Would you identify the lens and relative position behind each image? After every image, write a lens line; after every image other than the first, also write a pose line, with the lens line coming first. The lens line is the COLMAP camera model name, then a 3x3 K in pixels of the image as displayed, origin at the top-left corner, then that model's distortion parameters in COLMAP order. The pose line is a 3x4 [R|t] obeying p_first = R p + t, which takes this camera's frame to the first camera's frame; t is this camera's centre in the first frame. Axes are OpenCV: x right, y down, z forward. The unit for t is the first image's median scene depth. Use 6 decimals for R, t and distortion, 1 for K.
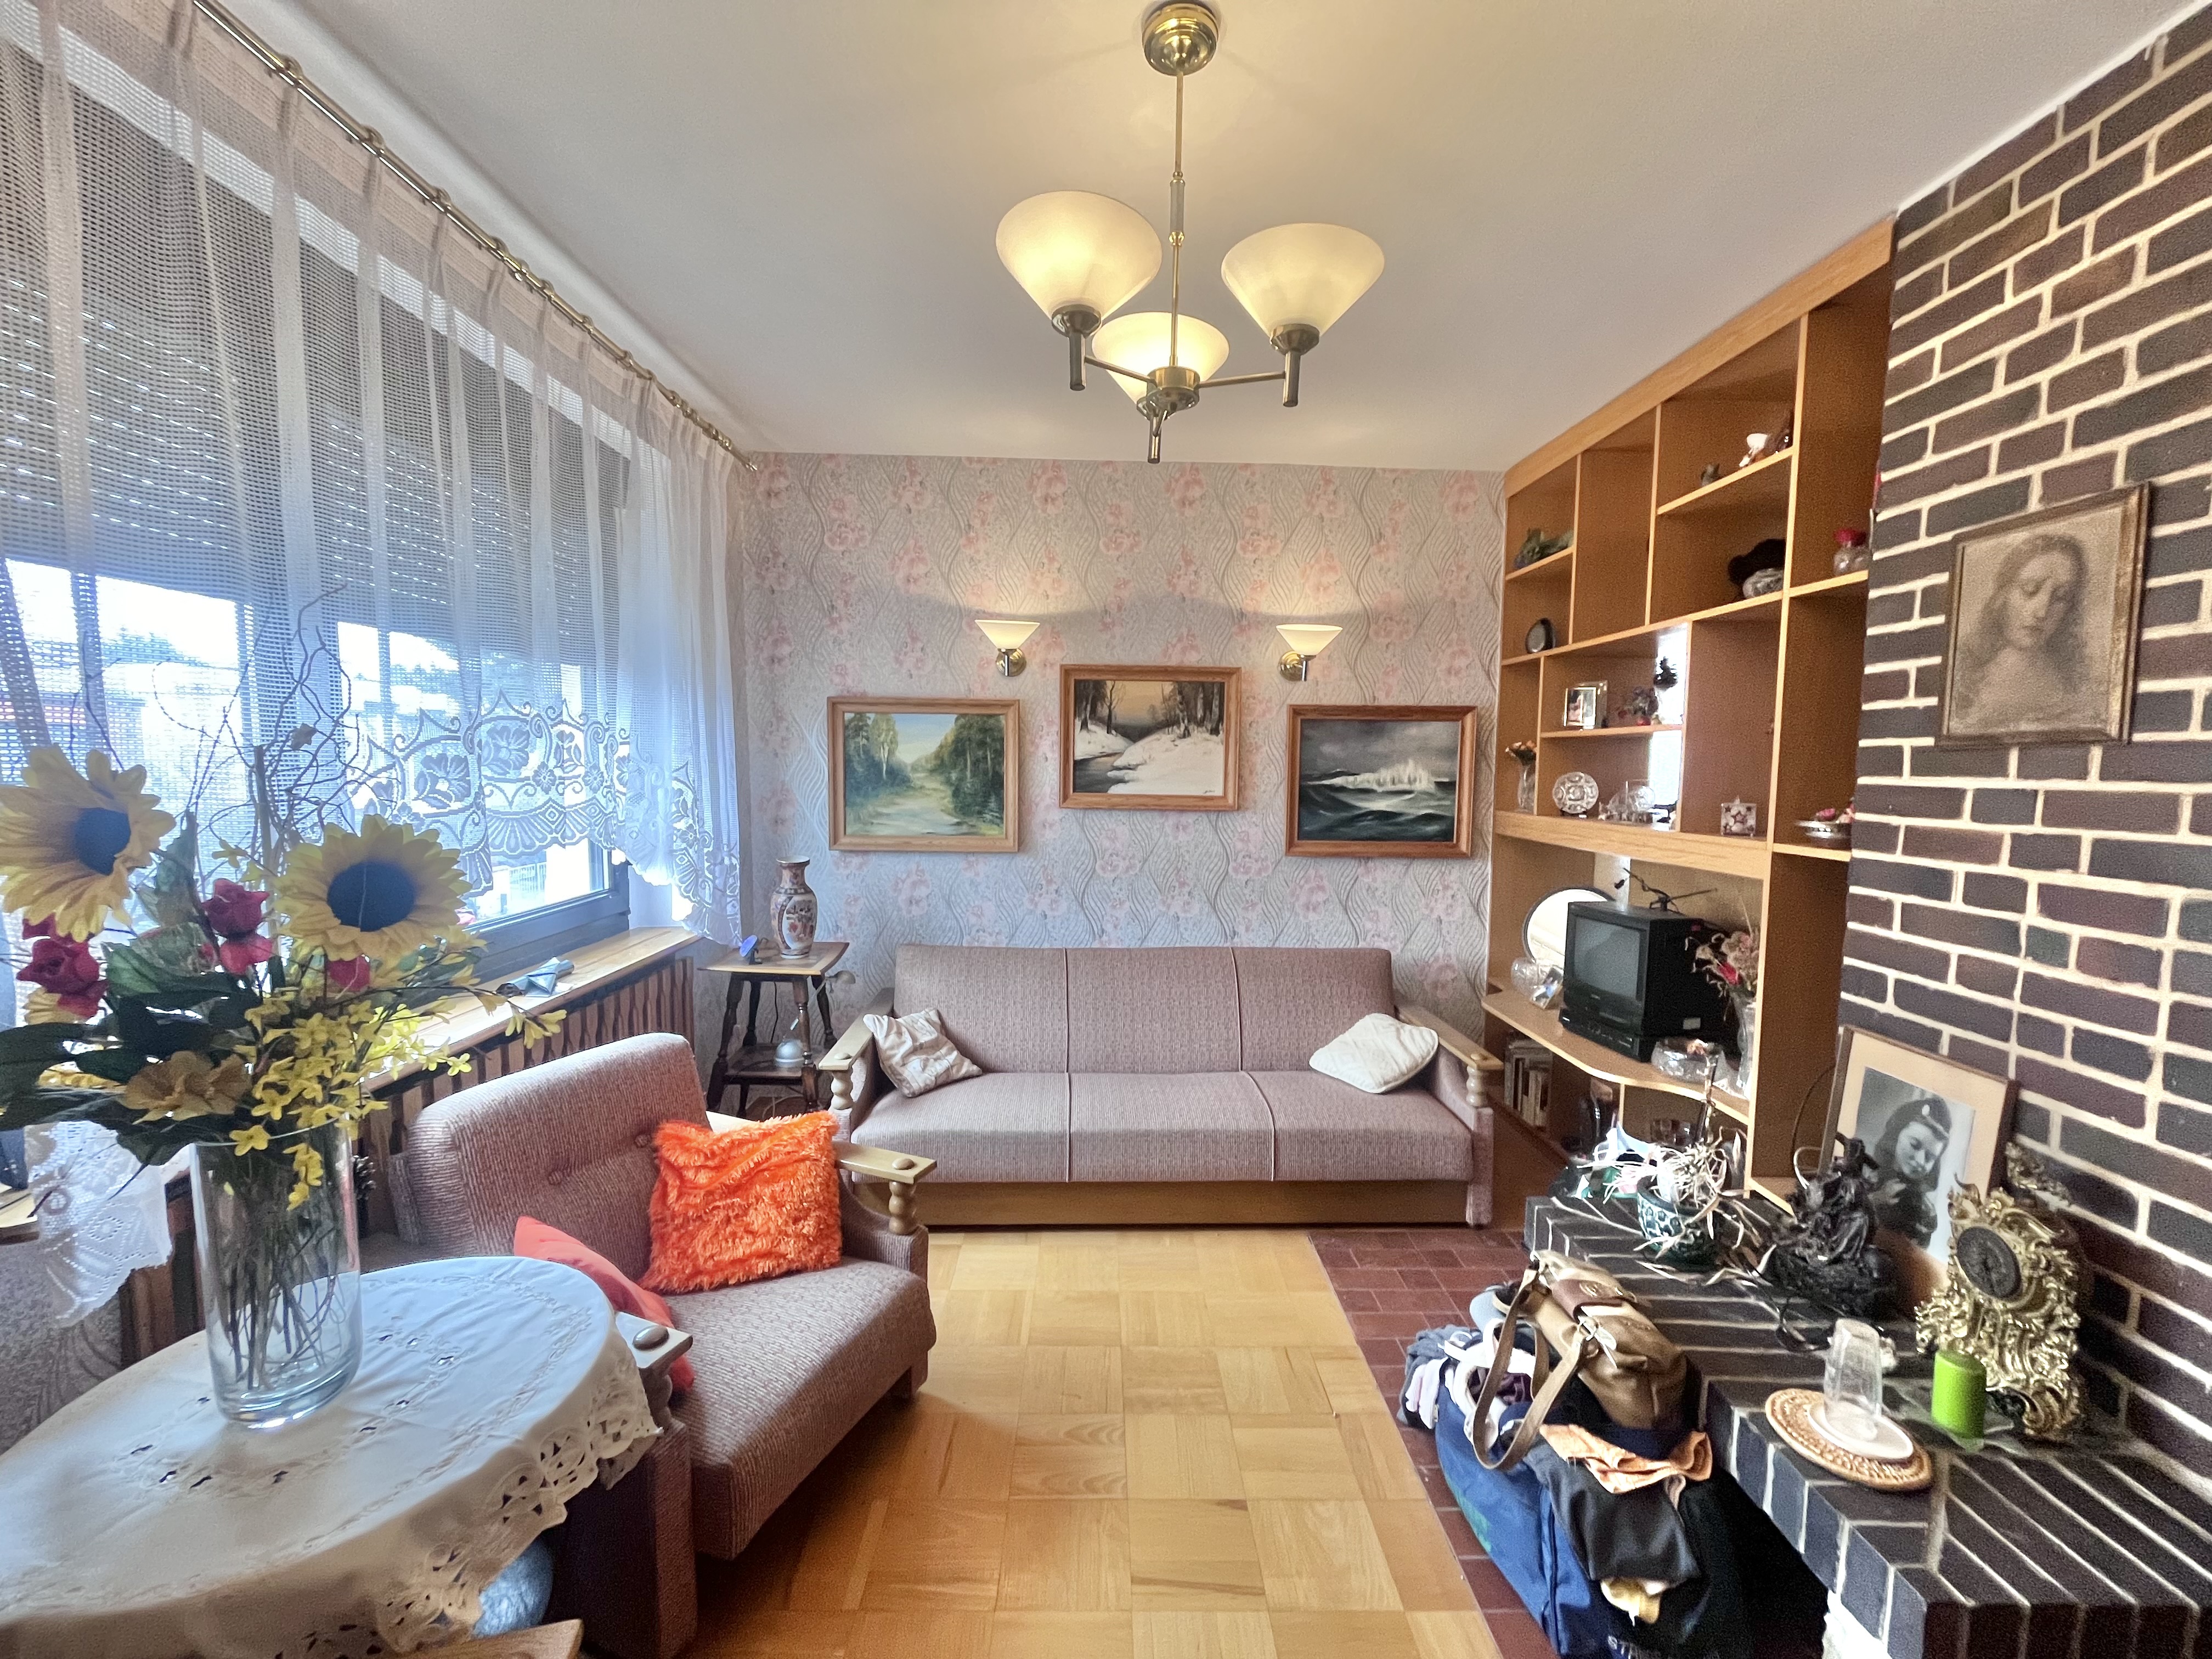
lens RADIAL K [[890.8, 0, 1104.8], [0, 890.8, 843.2], [0, 0, 1]] dist [-0.000847, -0.000140]
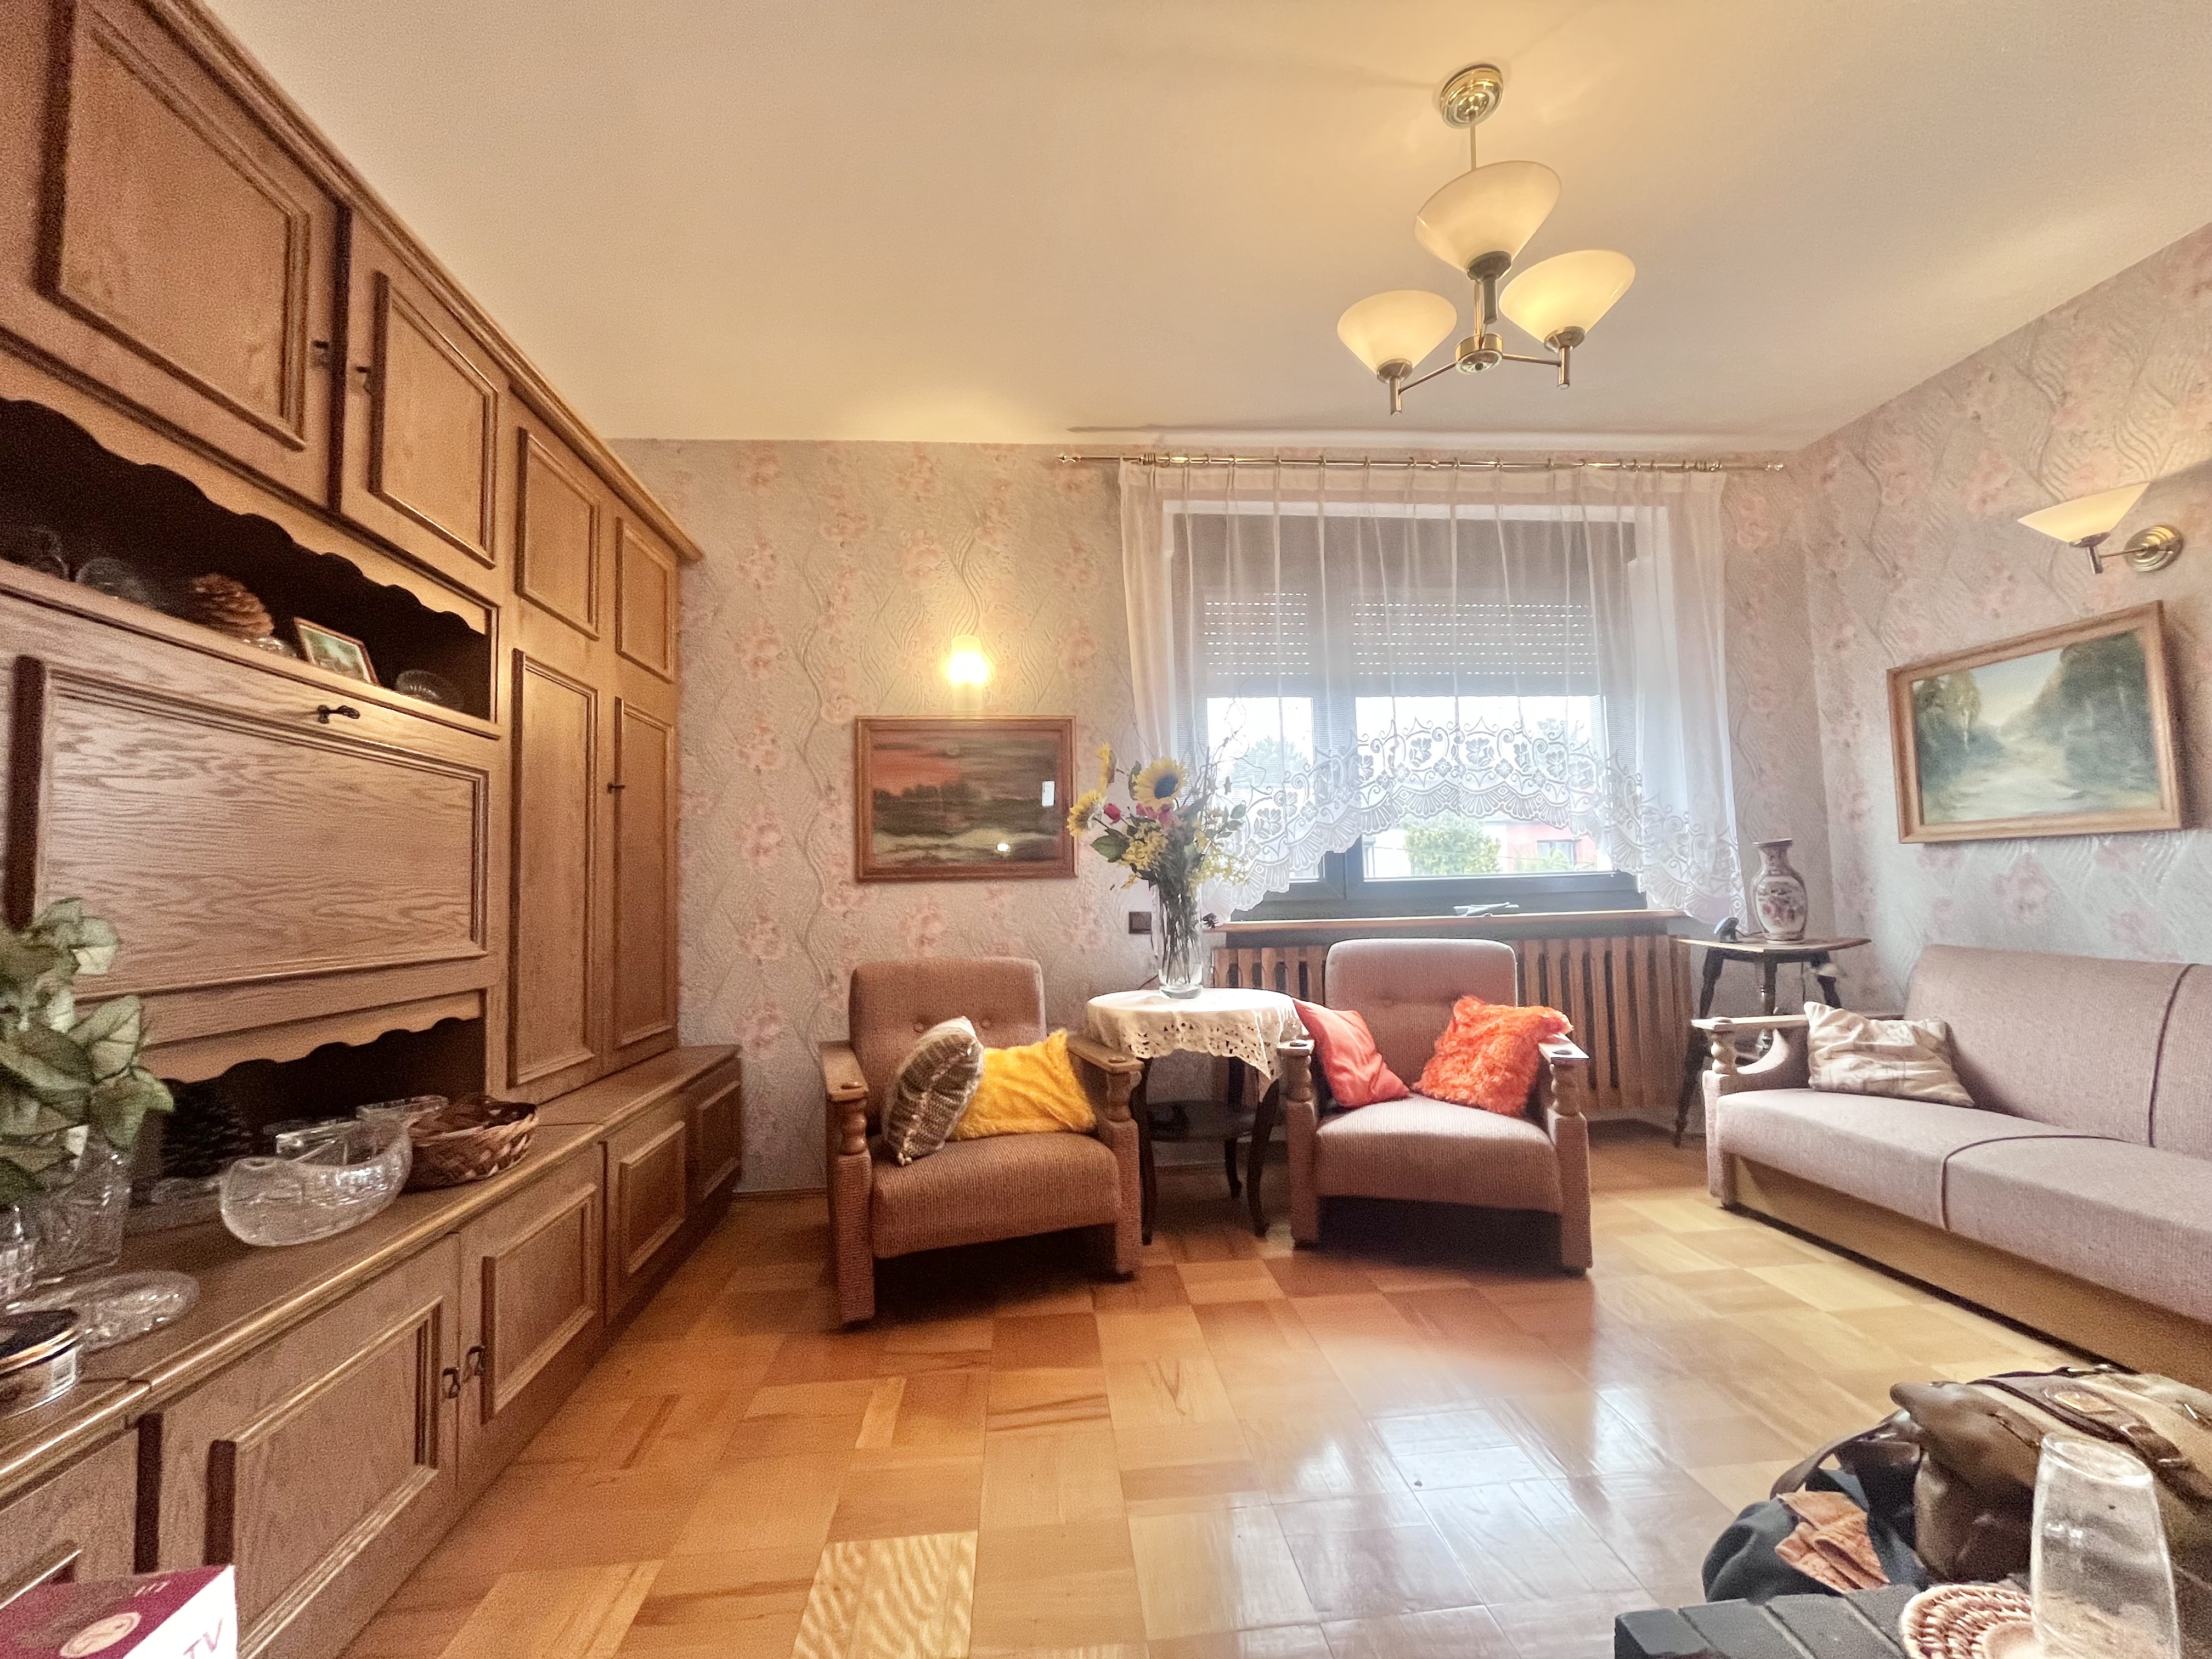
lens RADIAL K [[890.8, 0, 1103.1], [0, 890.8, 831.8], [0, 0, 1]] dist [-0.000847, -0.000140]
pose [[0.082113, -0.076040, -0.993718, 0.485906], [-0.059088, 0.994960, -0.081017, 0.112871], [0.994870, 0.065370, 0.077206, 0.166516]]
